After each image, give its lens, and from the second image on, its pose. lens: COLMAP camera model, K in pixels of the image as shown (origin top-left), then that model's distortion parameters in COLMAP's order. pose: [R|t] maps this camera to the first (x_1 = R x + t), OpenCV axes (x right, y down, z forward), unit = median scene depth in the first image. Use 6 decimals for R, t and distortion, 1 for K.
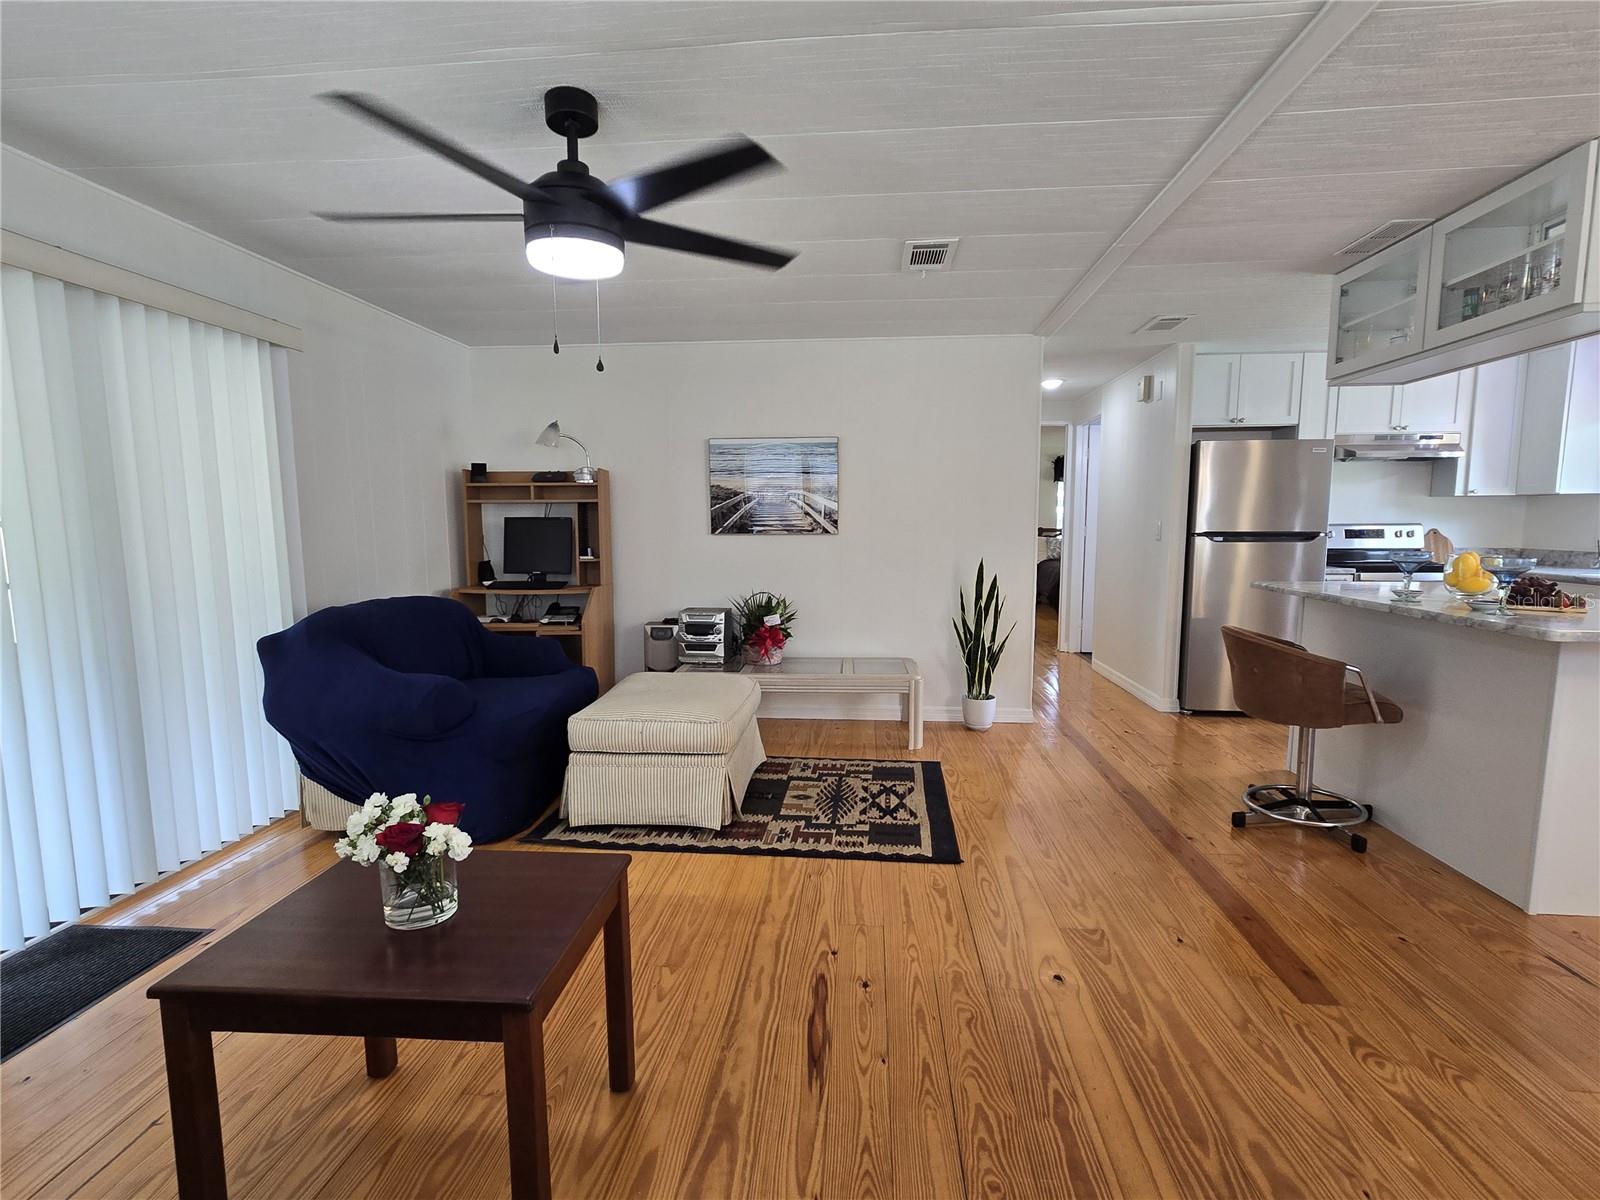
lens RADIAL K [[768.0, 0, 797.3], [0, 768.0, 607.7], [0, 0, 1]] dist [-0.009824, 0.009967]
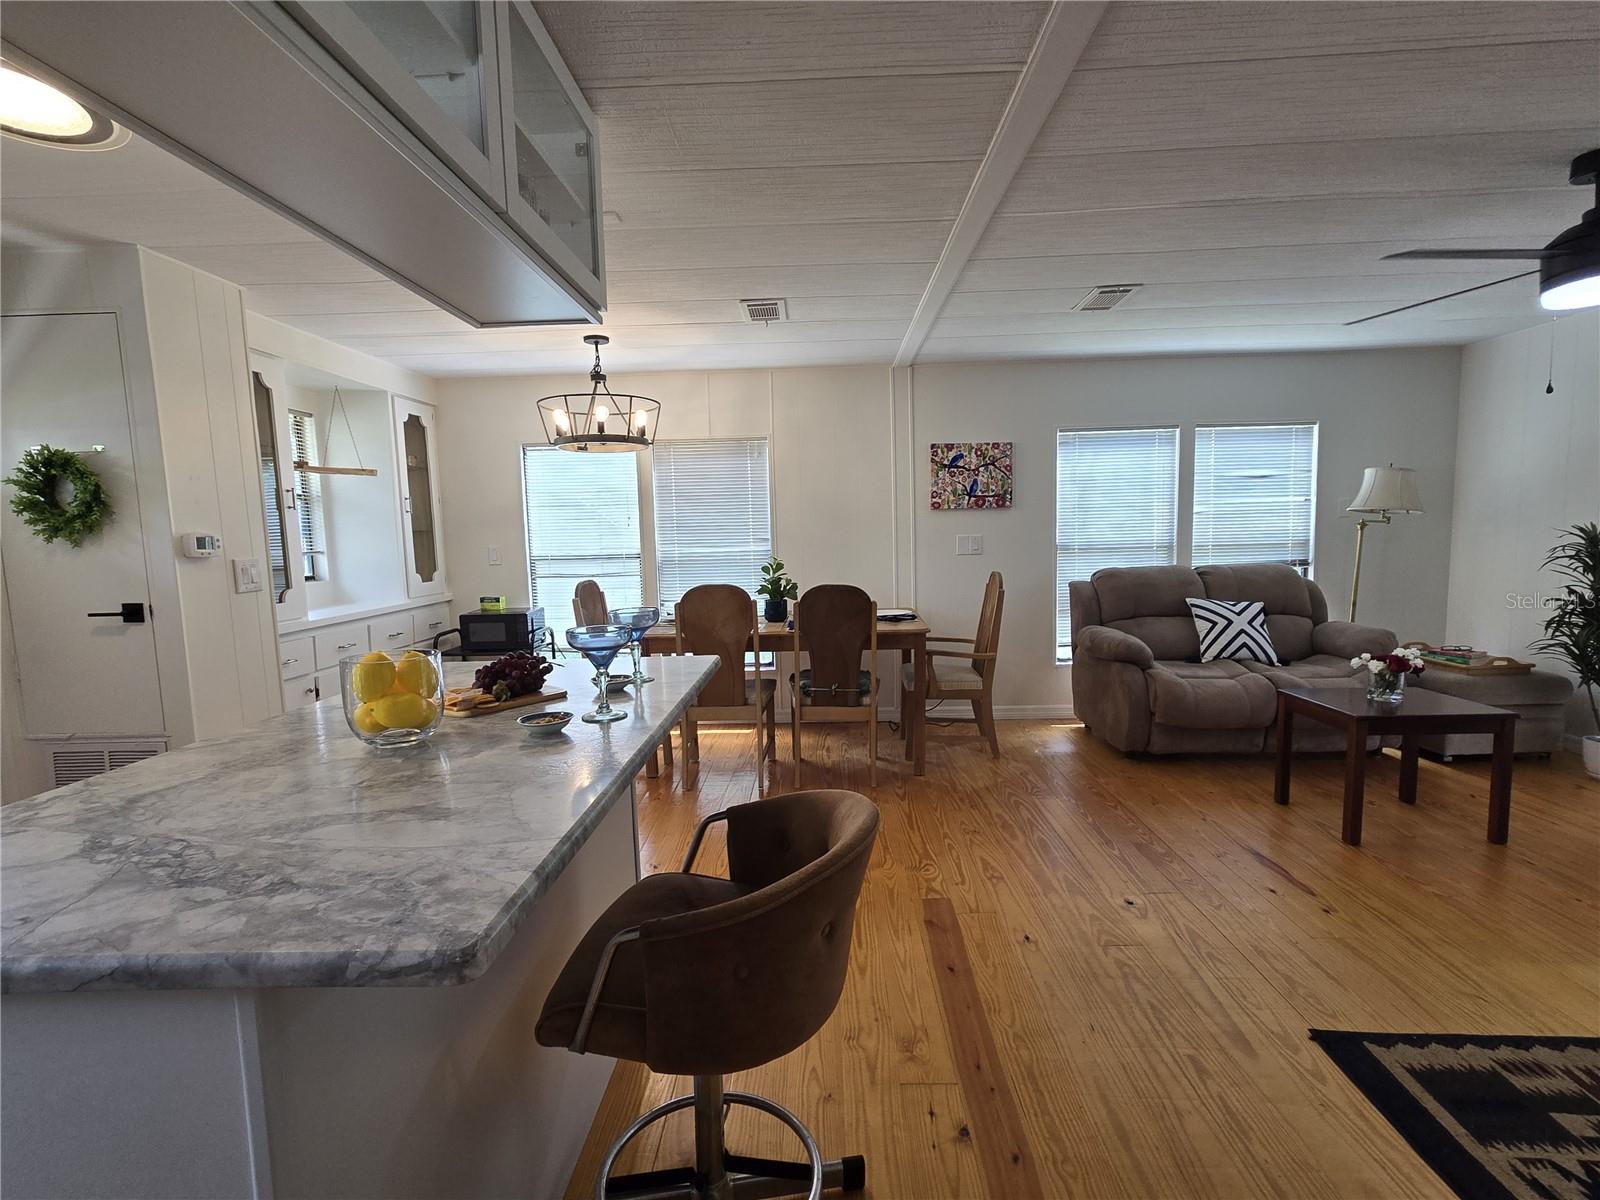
lens RADIAL K [[768.0, 0, 797.3], [0, 768.0, 607.7], [0, 0, 1]] dist [-0.009824, 0.009967]
pose [[-0.998055, 0.043142, -0.045007, 0.518825], [0.032792, 0.977243, 0.209573, -0.154244], [0.053024, 0.207689, -0.976757, 1.179786]]
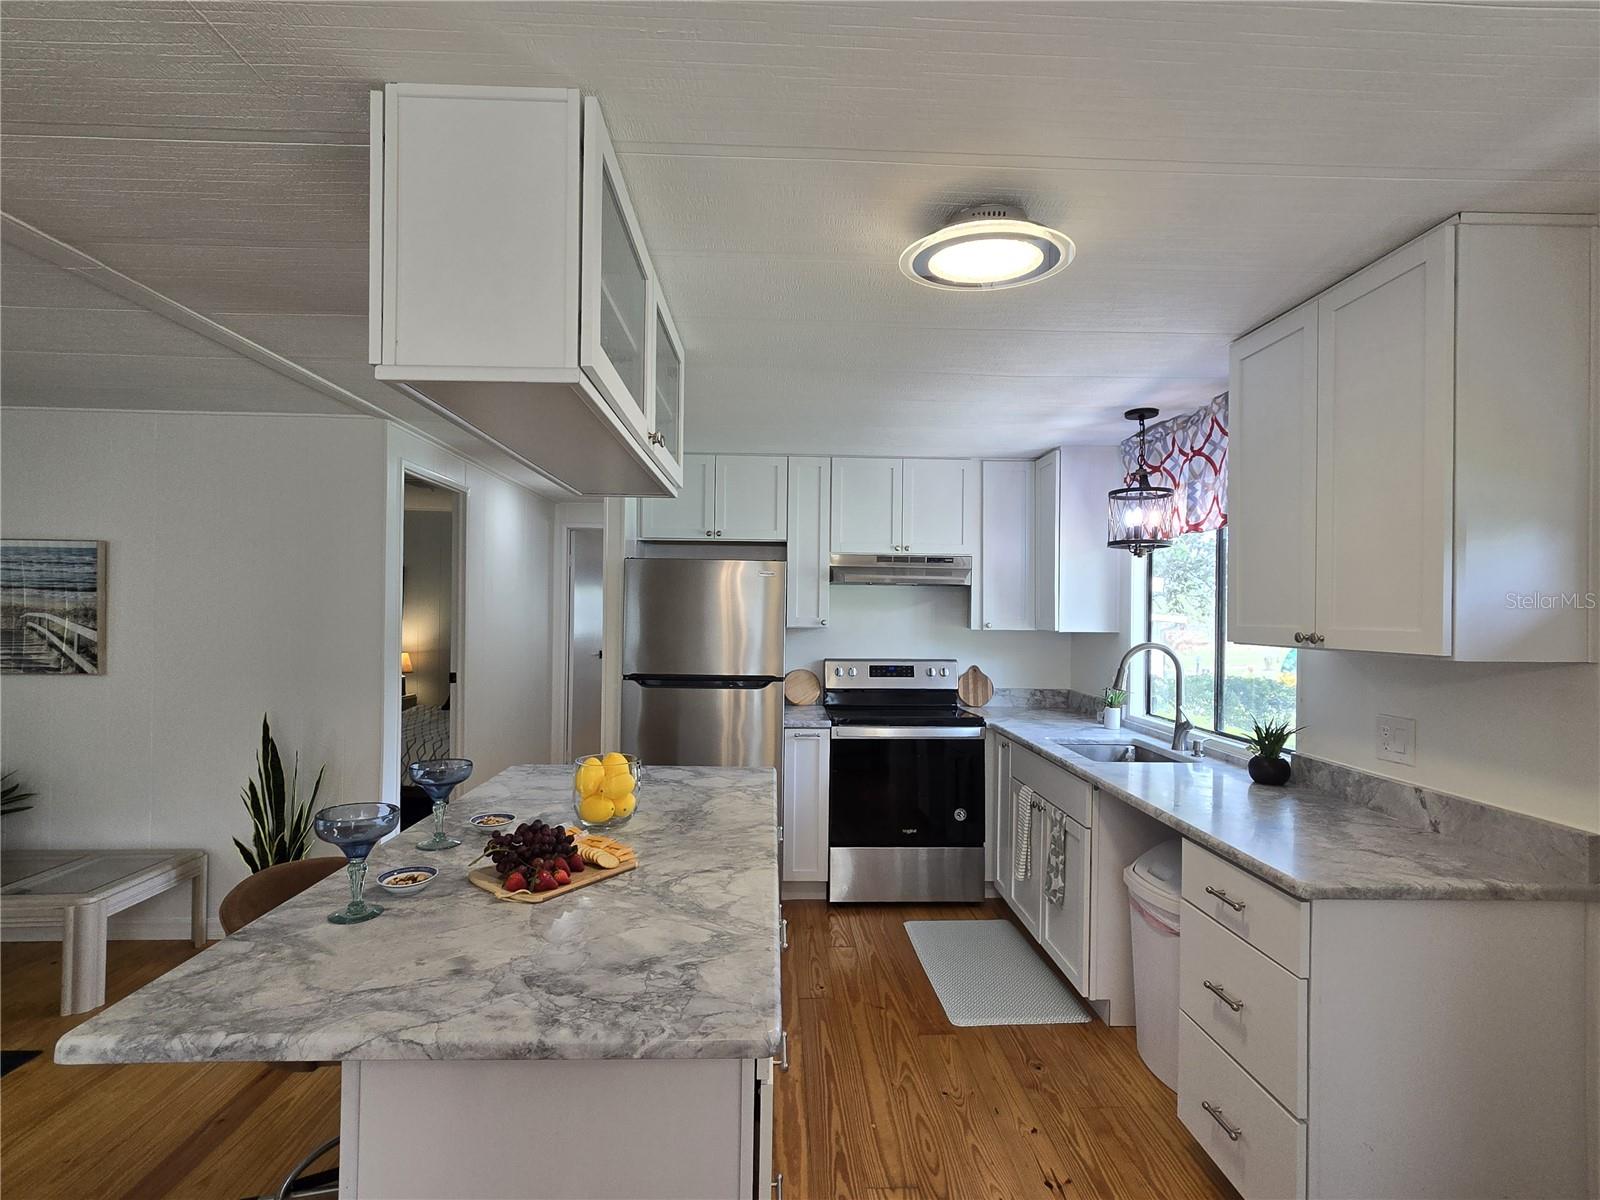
lens RADIAL K [[768.0, 0, 797.3], [0, 768.0, 607.7], [0, 0, 1]] dist [-0.009824, 0.009967]
pose [[0.991946, 0.019128, 0.125211, 0.778292], [-0.004943, 0.993624, -0.112632, -0.102818], [-0.126568, 0.111106, 0.985716, 0.269412]]
